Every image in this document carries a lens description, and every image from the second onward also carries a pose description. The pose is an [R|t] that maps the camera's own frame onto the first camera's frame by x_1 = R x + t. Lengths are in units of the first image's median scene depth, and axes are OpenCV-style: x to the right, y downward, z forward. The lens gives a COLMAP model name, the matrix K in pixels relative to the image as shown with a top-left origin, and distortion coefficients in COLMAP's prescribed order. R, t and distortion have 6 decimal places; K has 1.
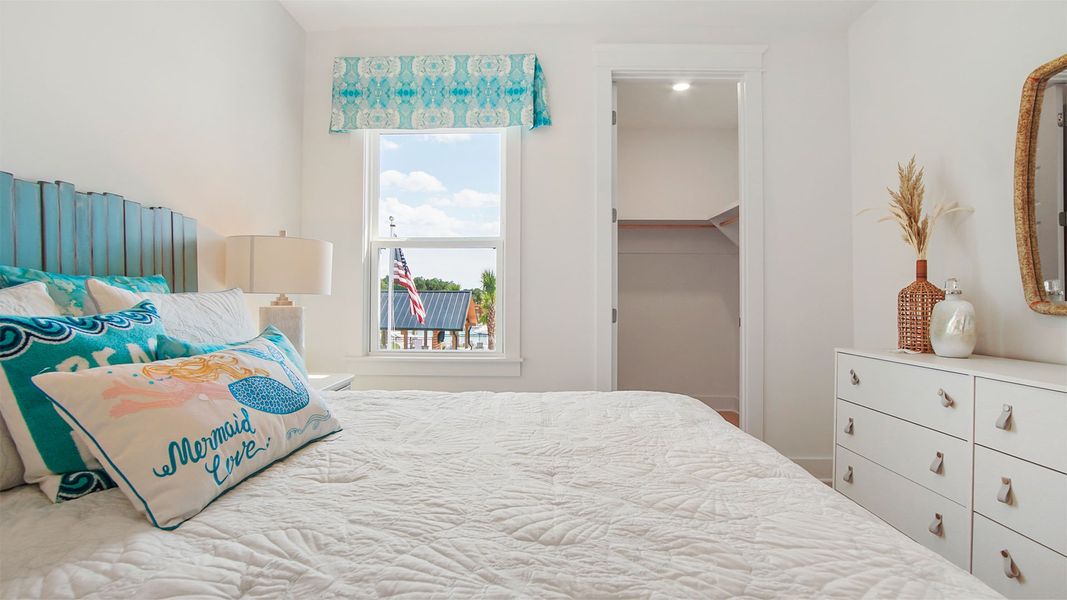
lens RADIAL K [[486.1, 0, 533.5], [0, 486.1, 300.0], [0, 0, 1]] dist [-0.030008, 0.000513]
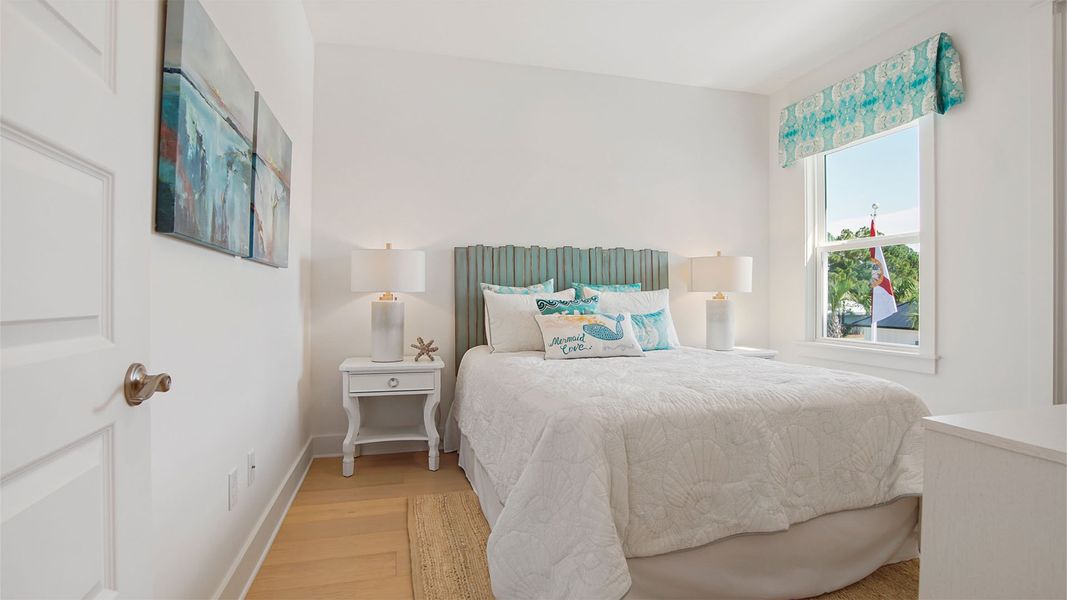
lens RADIAL K [[486.1, 0, 533.5], [0, 486.1, 300.0], [0, 0, 1]] dist [-0.030008, 0.000513]
pose [[0.305754, 0.000035, -0.952111, 0.637137], [-0.001408, 0.999999, -0.000415, 0.012483], [0.952110, 0.001468, 0.305754, -0.039283]]
